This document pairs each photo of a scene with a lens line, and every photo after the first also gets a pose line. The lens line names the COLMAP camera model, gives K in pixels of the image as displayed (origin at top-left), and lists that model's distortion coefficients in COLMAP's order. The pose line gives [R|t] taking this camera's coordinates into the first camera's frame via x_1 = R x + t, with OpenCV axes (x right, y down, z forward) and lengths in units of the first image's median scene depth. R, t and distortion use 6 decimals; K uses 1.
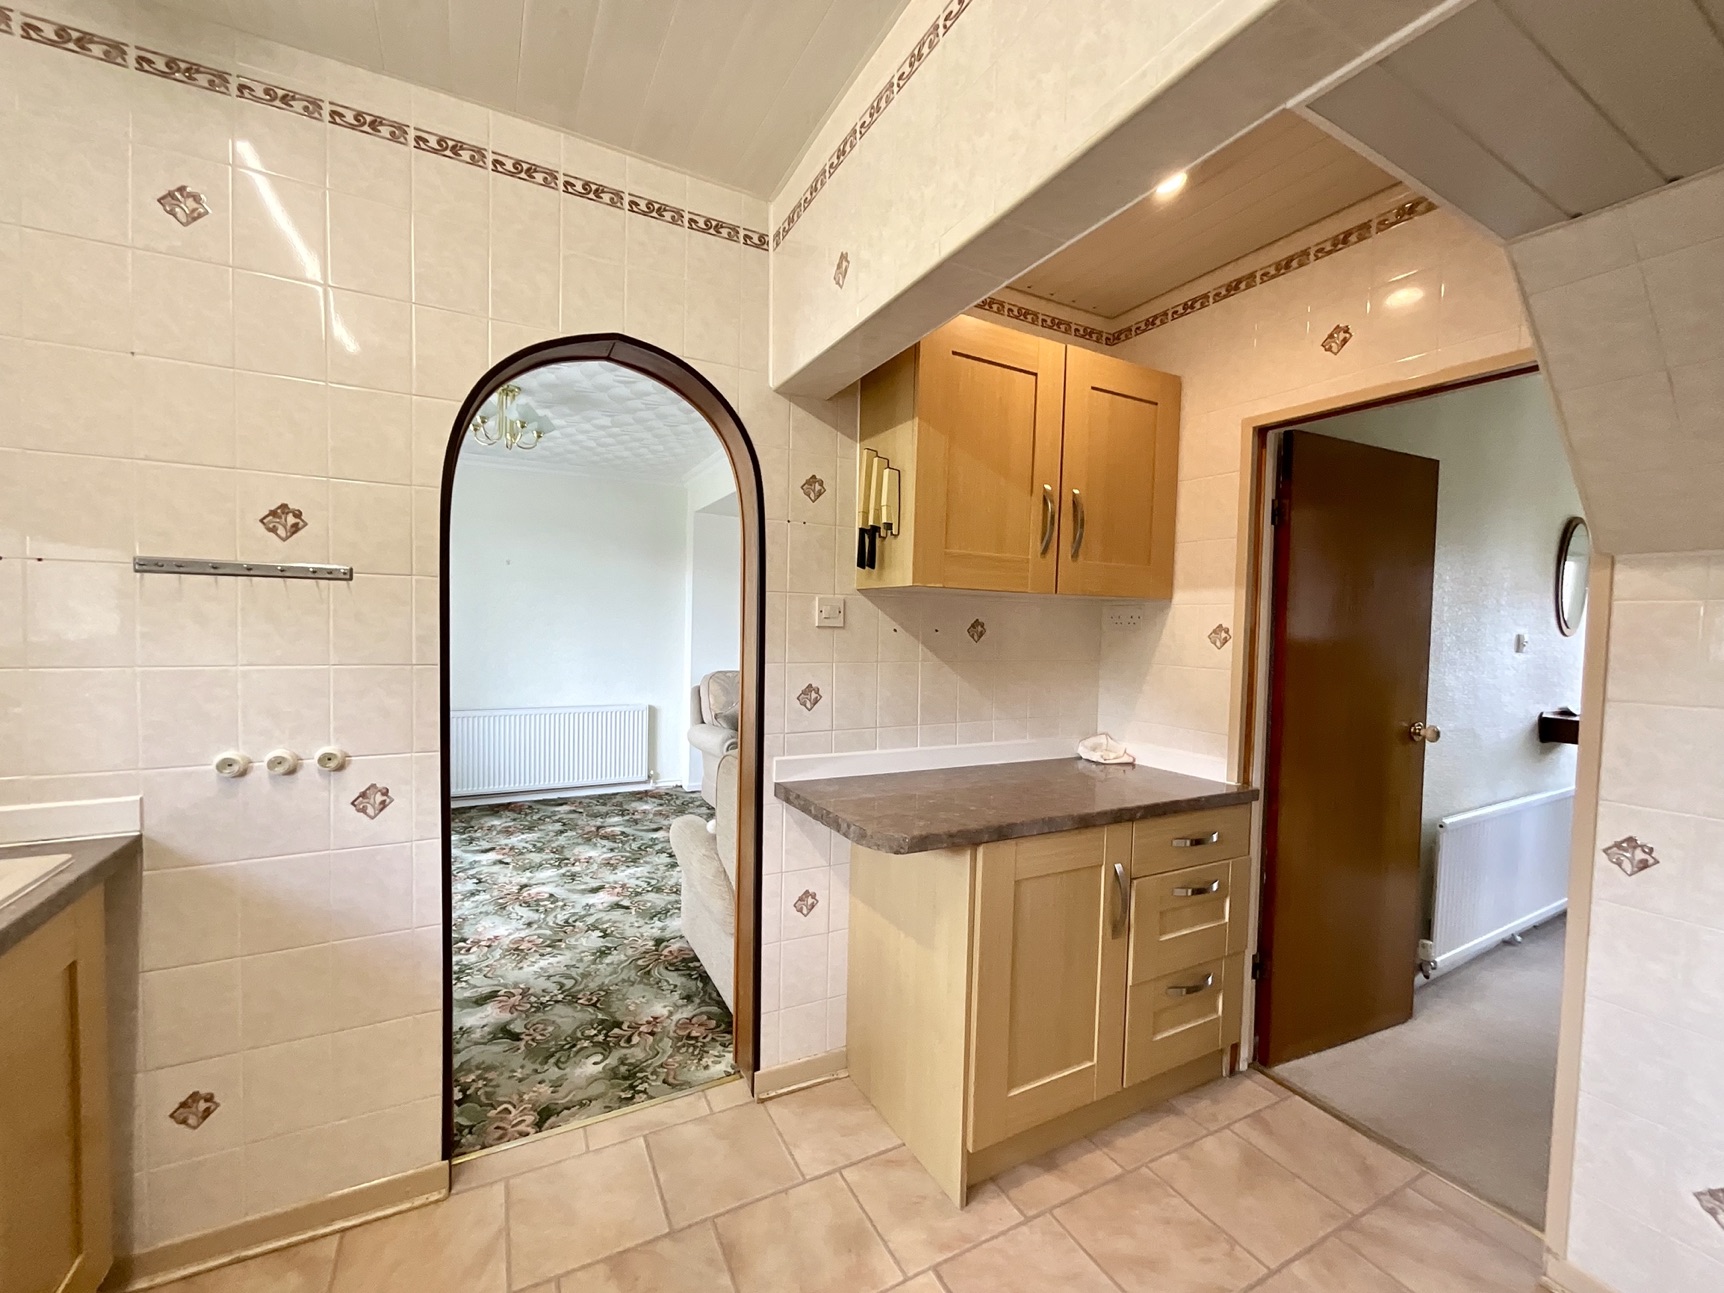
lens RADIAL K [[696.3, 0, 862.6], [0, 696.3, 649.9], [0, 0, 1]] dist [-0.001729, -0.000312]
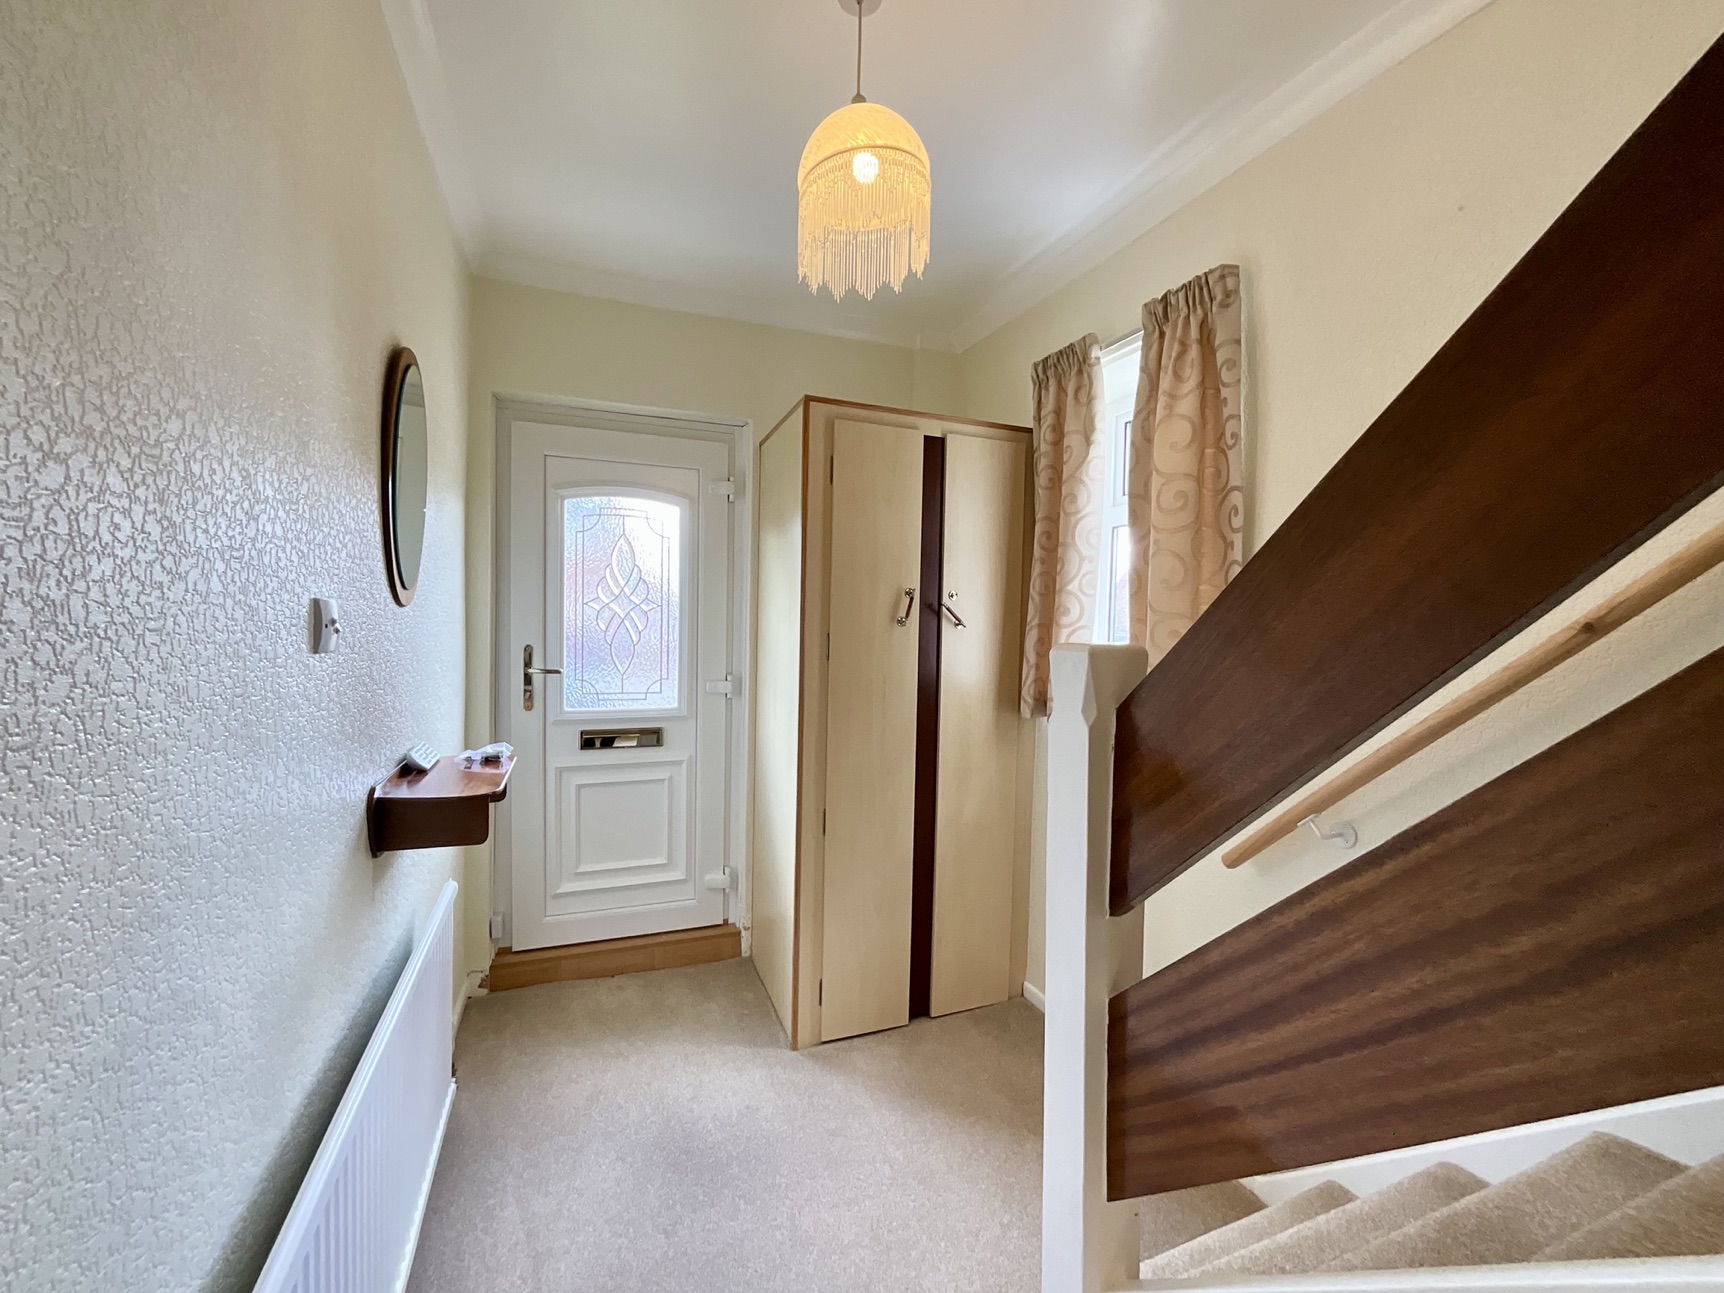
lens RADIAL K [[696.3, 0, 858.9], [0, 696.3, 646.6], [0, 0, 1]] dist [-0.001729, -0.000312]
pose [[0.127251, -0.048710, 0.990674, 0.853063], [0.018195, 0.998740, 0.046769, -0.012928], [-0.991704, 0.012074, 0.127977, 0.925150]]
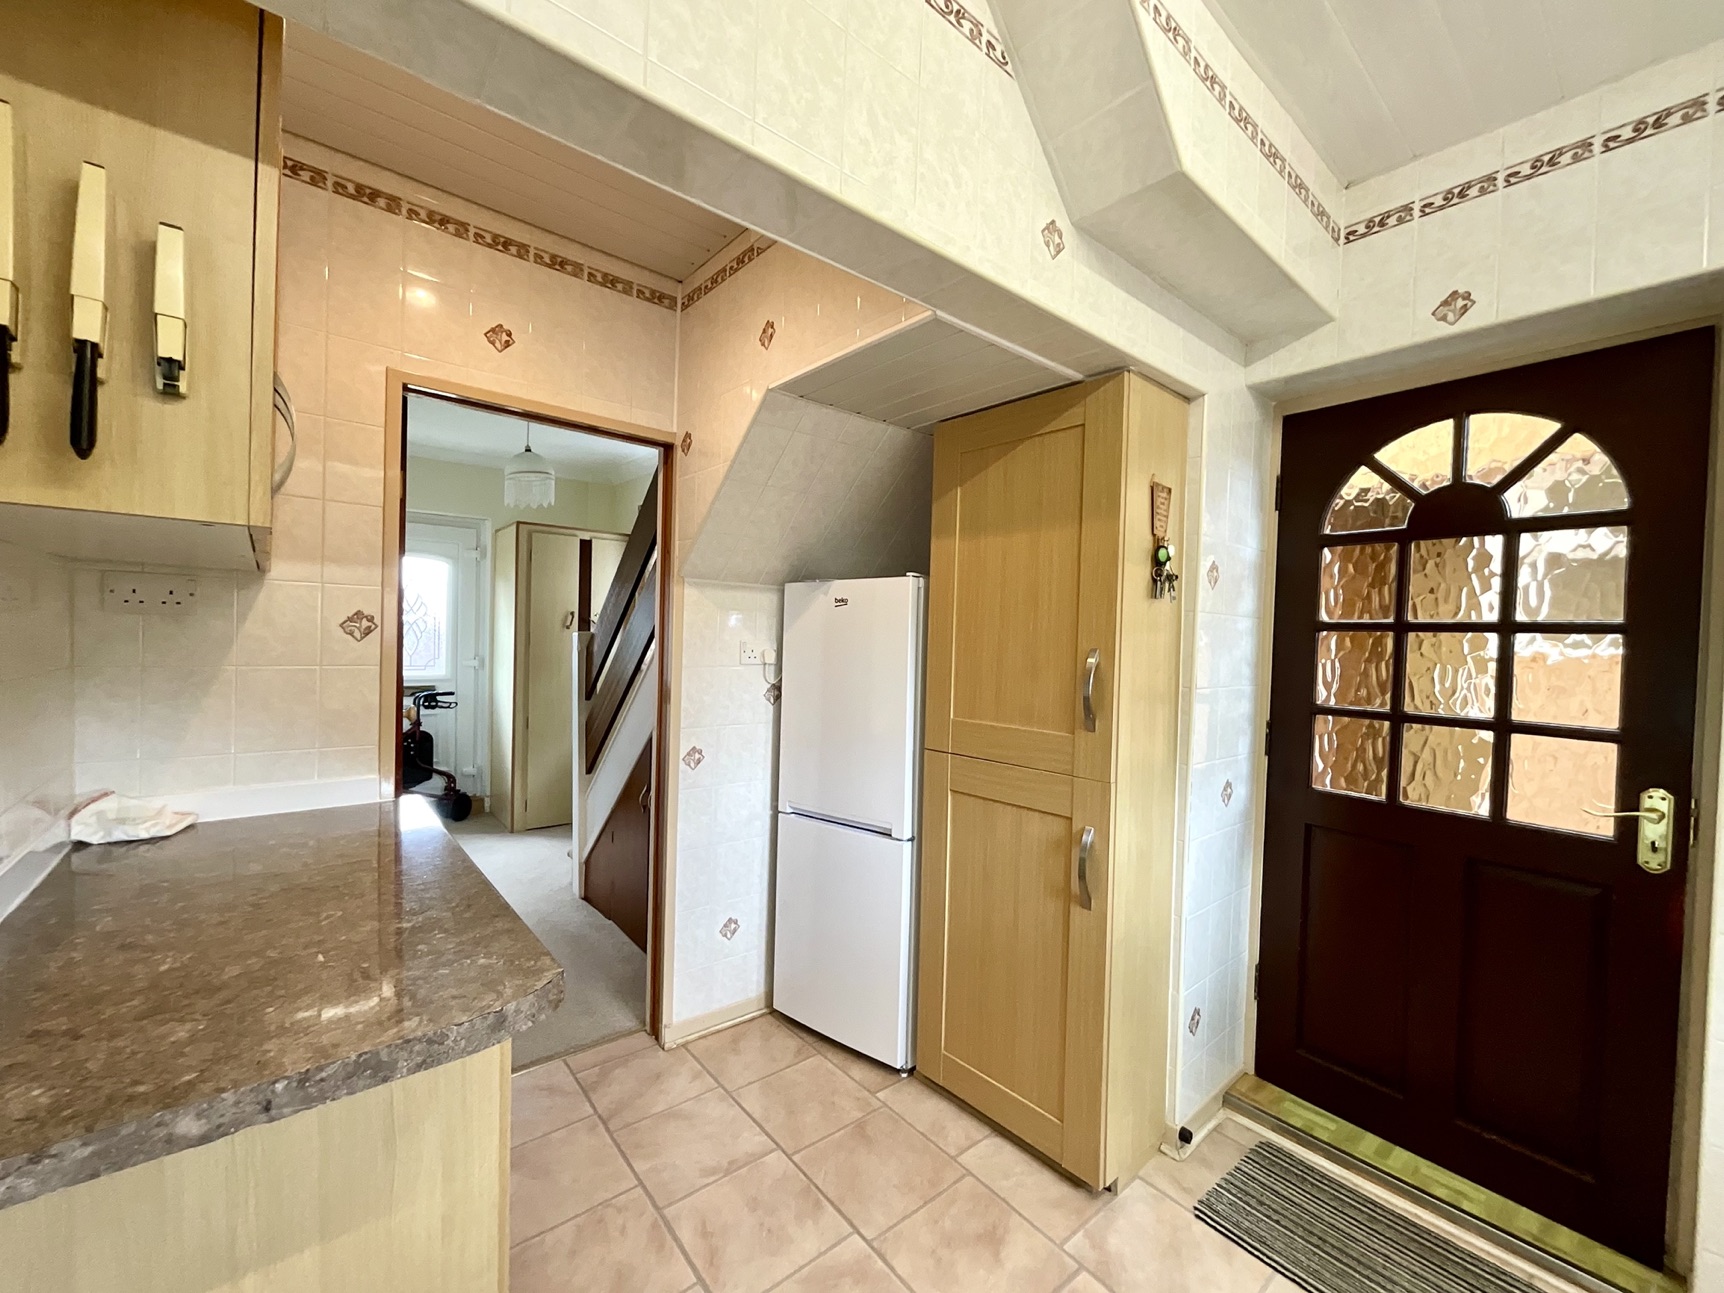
lens RADIAL K [[696.3, 0, 859.6], [0, 696.3, 652.5], [0, 0, 1]] dist [-0.001729, -0.000312]
pose [[-0.189943, -0.047734, 0.980634, -0.355272], [0.002853, 0.998786, 0.049171, -0.024011], [-0.981791, 0.012138, -0.189576, 0.537134]]
